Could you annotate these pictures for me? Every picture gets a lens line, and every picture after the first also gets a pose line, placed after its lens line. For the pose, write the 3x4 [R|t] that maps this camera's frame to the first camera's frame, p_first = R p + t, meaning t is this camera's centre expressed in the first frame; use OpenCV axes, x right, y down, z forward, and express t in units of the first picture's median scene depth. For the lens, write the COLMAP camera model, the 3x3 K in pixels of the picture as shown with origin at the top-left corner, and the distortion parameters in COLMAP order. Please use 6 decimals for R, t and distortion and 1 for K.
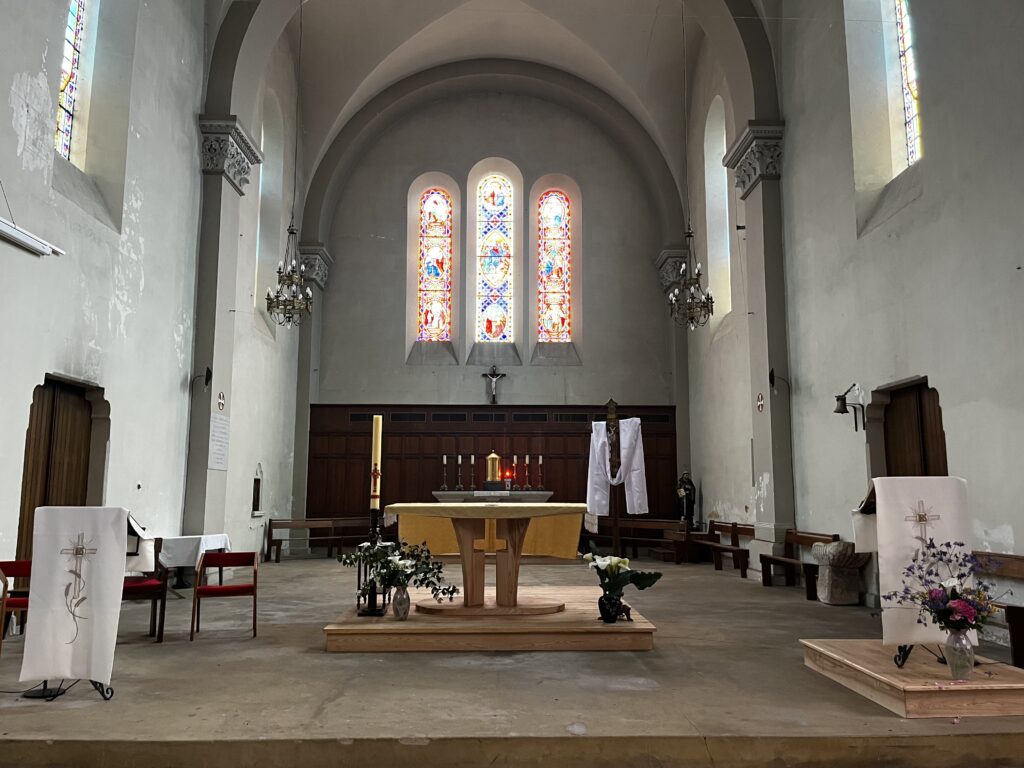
lens RADIAL K [[781.1, 0, 512.0], [0, 781.1, 384.0], [0, 0, 1]] dist [0.076173, -0.114544]
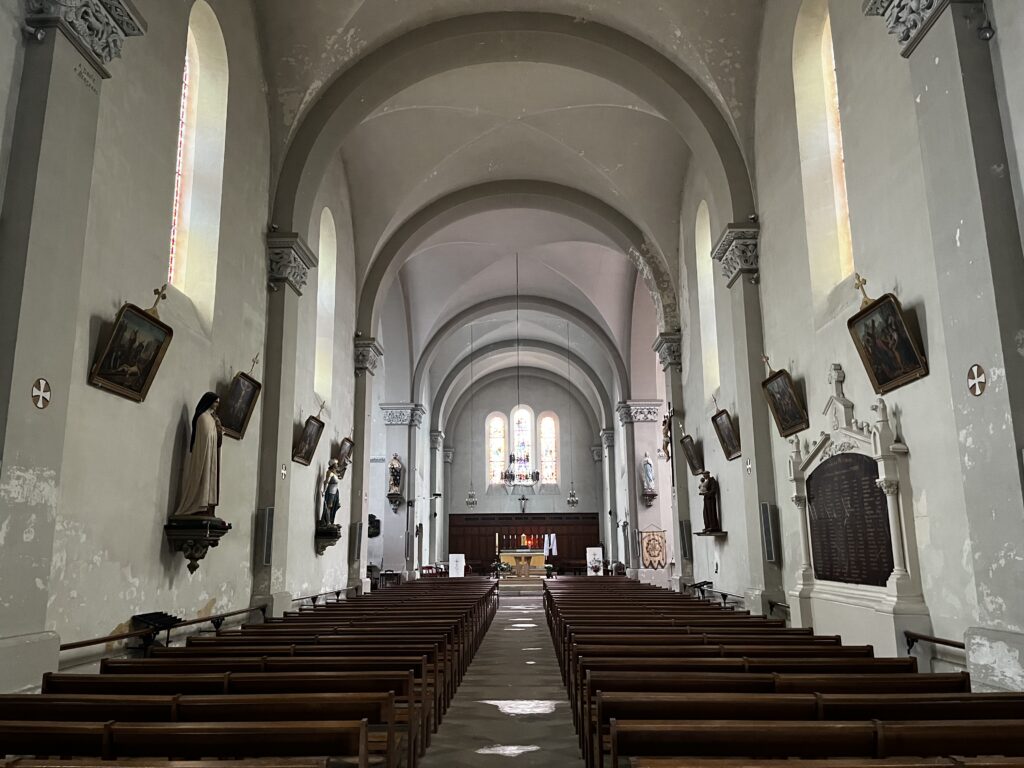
lens RADIAL K [[781.1, 0, 512.0], [0, 781.1, 384.0], [0, 0, 1]] dist [0.076173, -0.114544]
pose [[0.999653, -0.015073, -0.021600, -0.000387], [0.013588, 0.997637, -0.067347, -0.189909], [0.022564, 0.067030, 0.997496, -1.310307]]
